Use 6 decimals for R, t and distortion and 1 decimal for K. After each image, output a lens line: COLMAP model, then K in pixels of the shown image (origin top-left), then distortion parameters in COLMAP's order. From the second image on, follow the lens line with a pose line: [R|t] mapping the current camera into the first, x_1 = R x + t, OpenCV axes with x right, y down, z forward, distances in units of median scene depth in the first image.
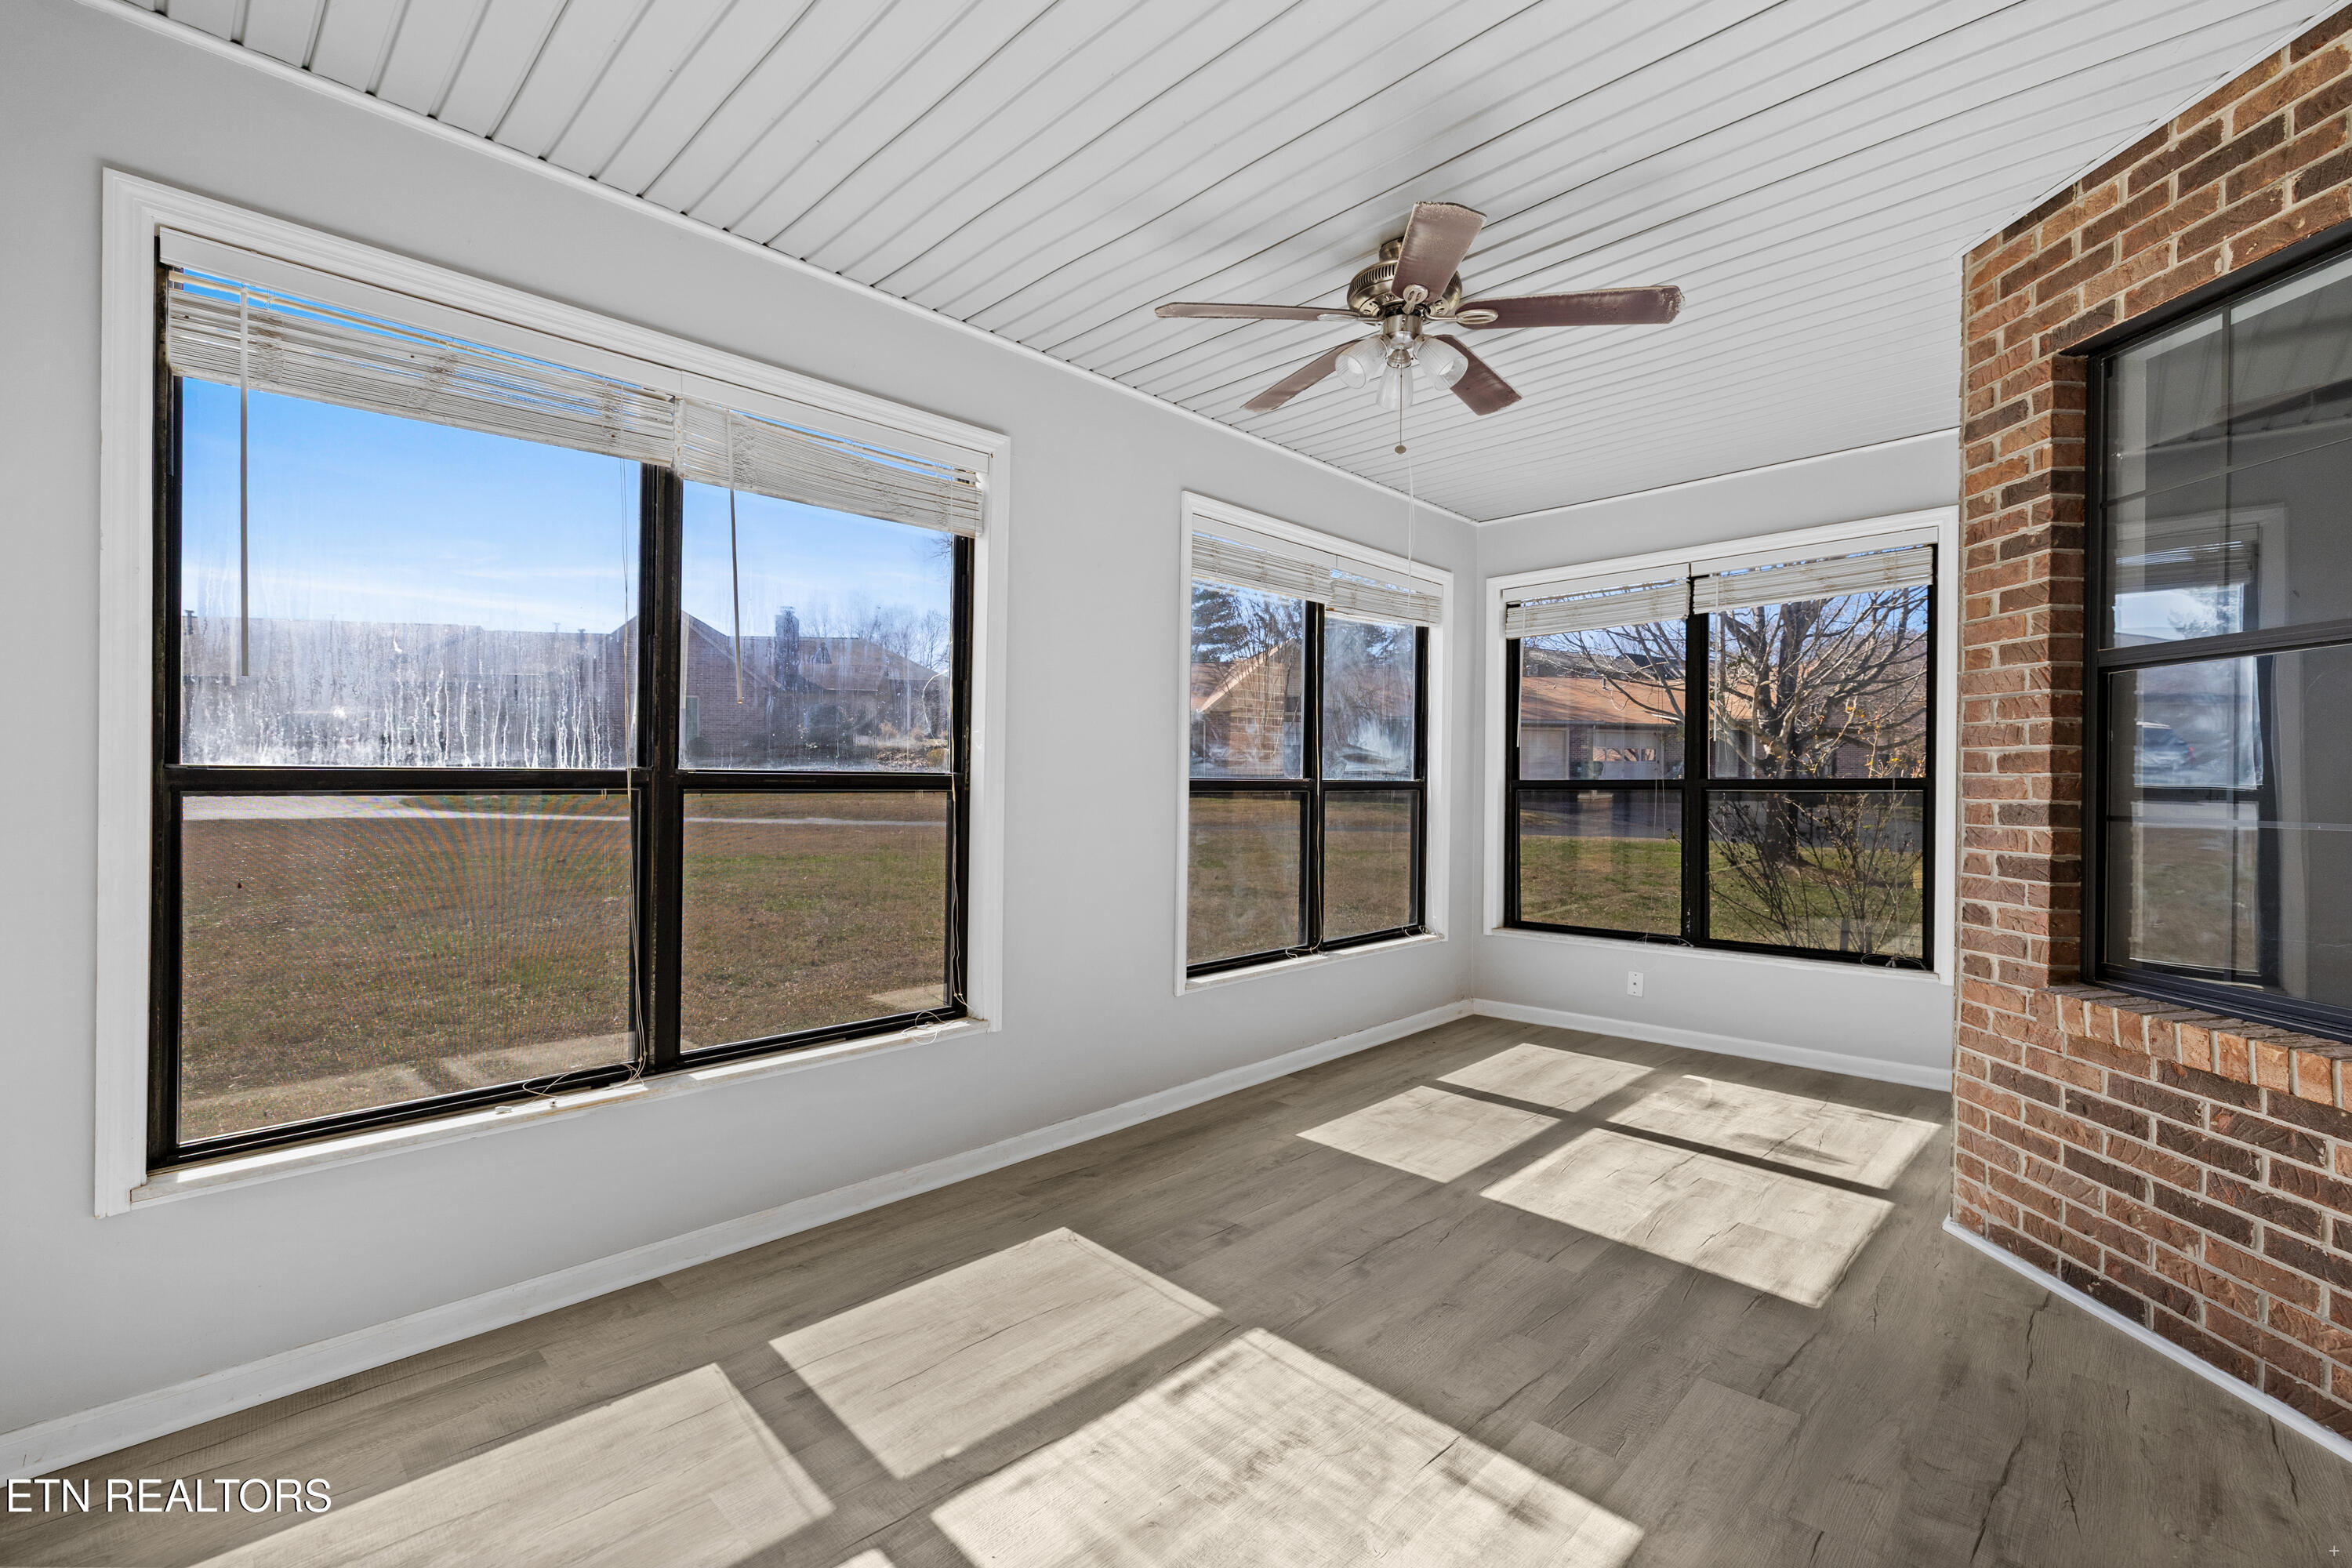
lens RADIAL K [[984.2, 0, 1106.2], [0, 984.2, 791.2], [0, 0, 1]] dist [-0.001585, 0.000791]
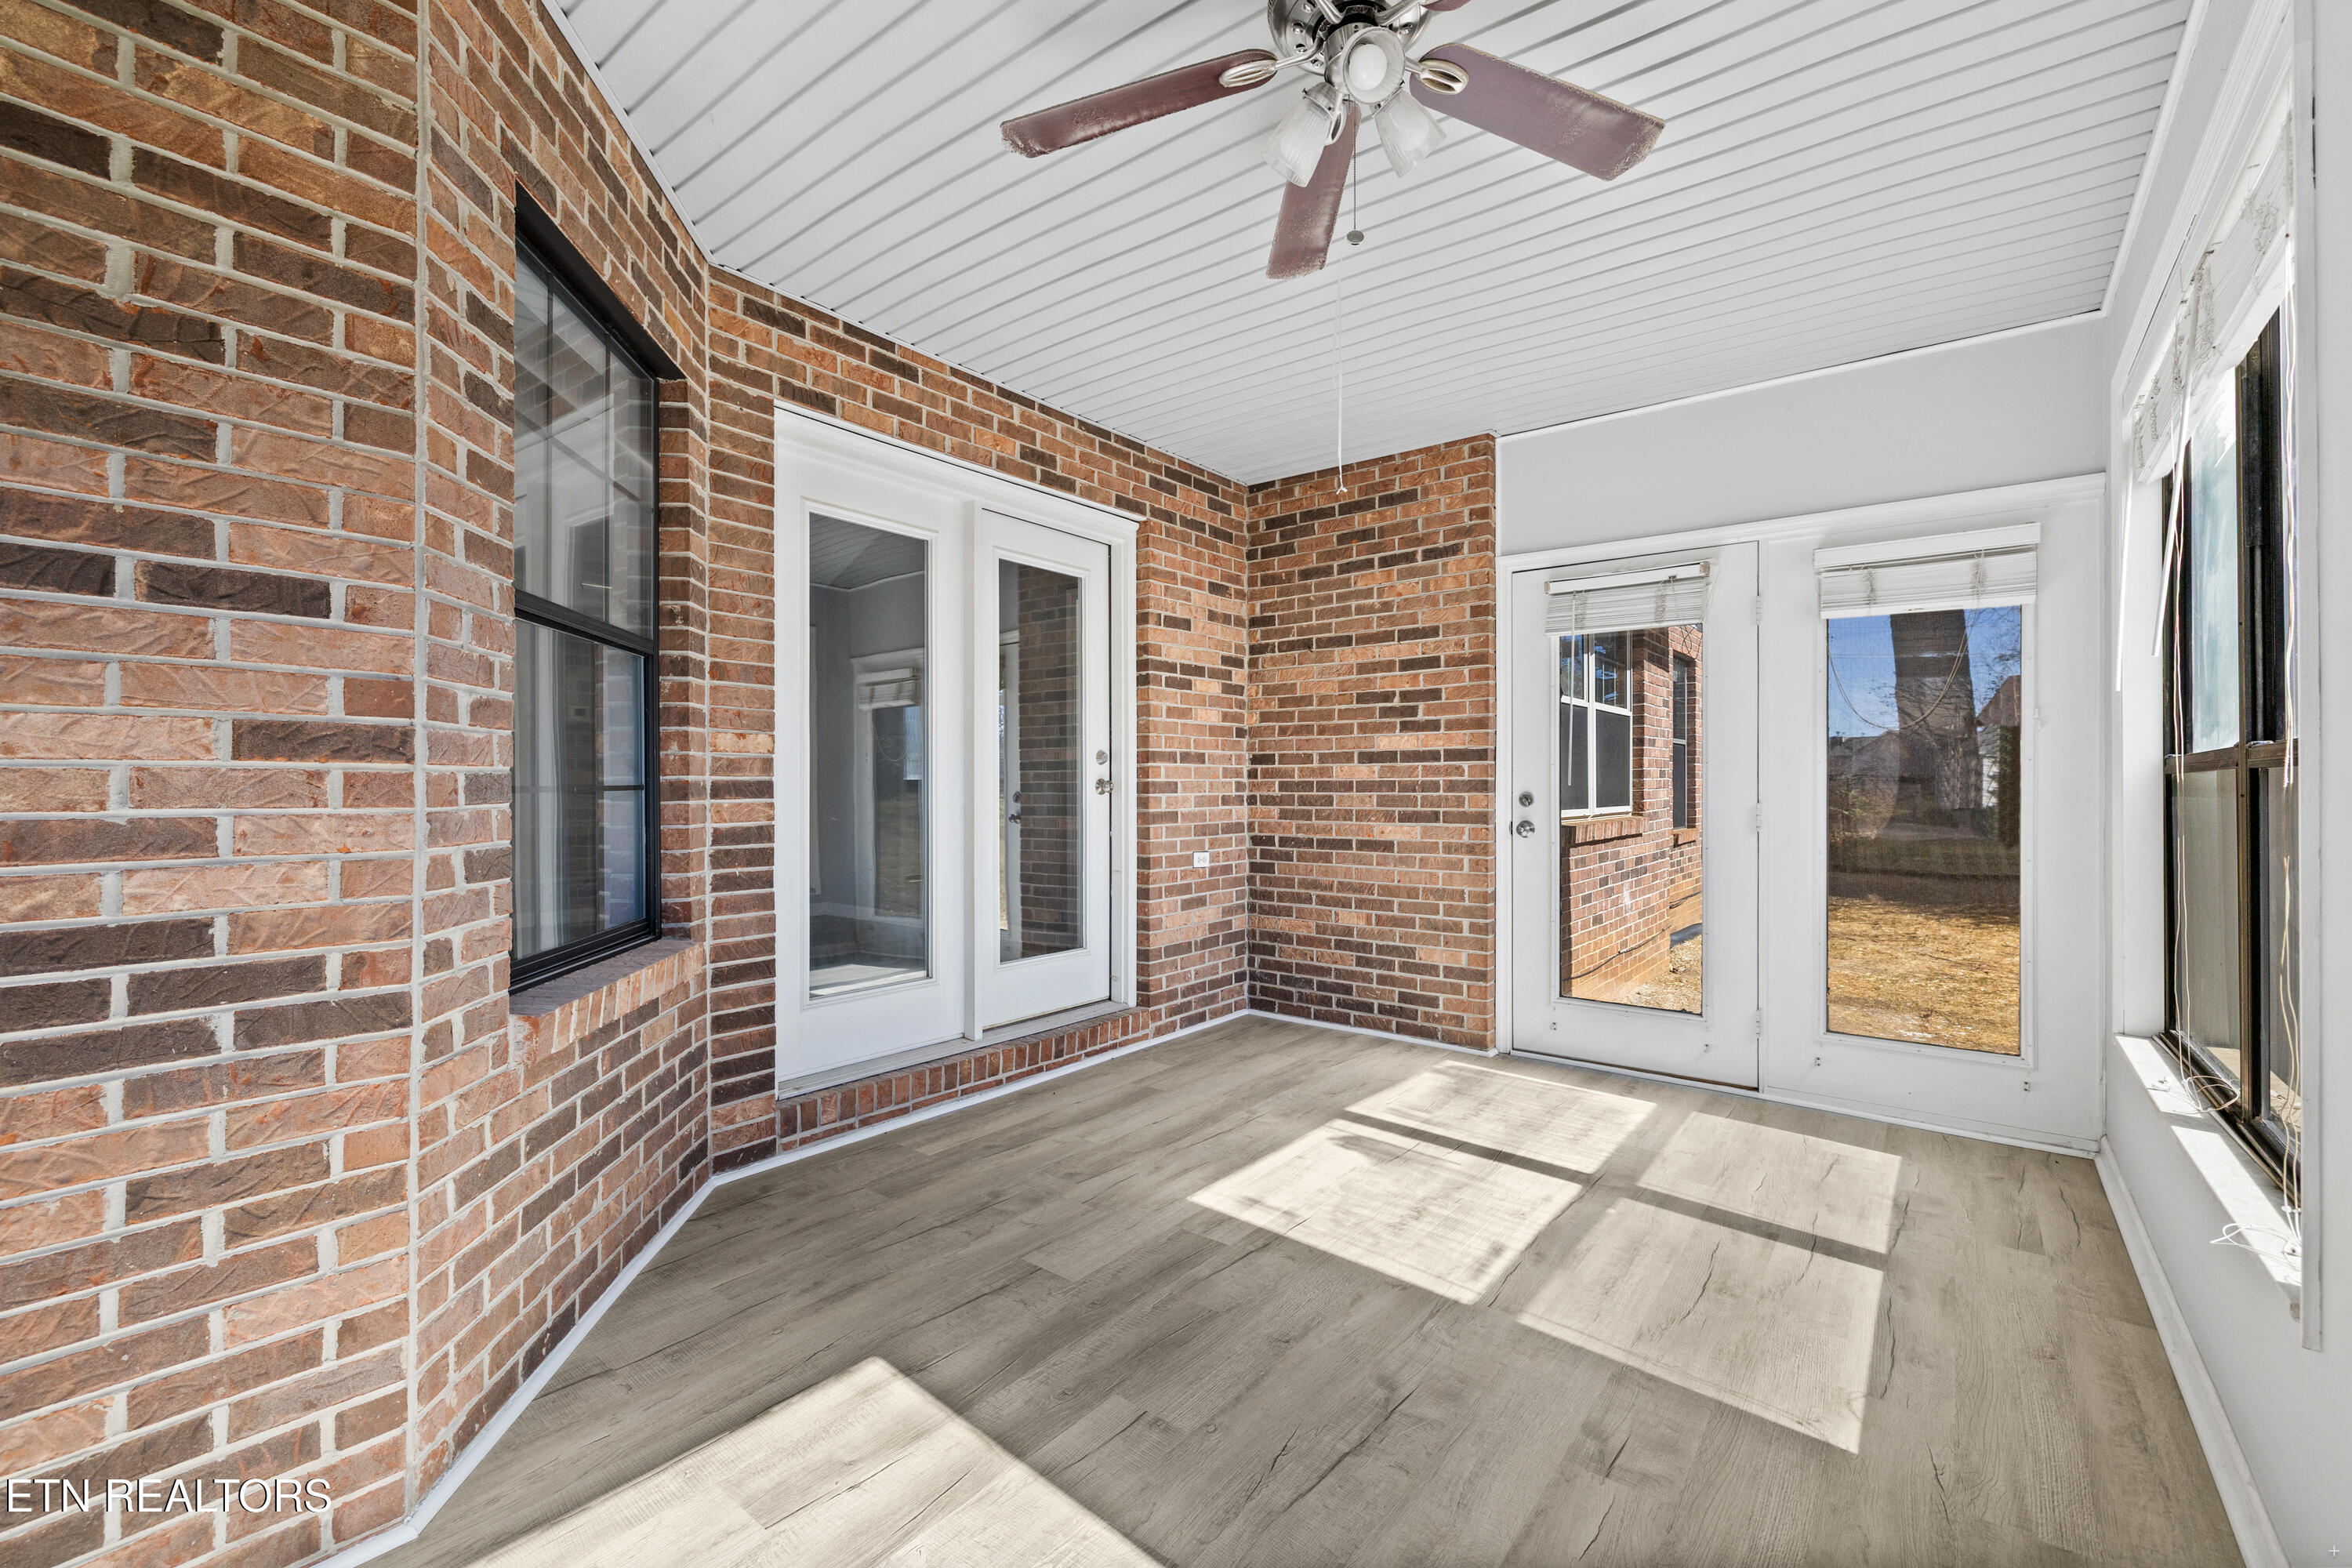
lens RADIAL K [[984.2, 0, 1180.0], [0, 984.2, 783.6], [0, 0, 1]] dist [-0.001585, 0.000791]
pose [[-0.983737, -0.004583, -0.179559, 0.657828], [-0.006243, 0.999943, 0.008682, 0.013099], [0.179509, 0.009662, -0.983709, 2.027617]]
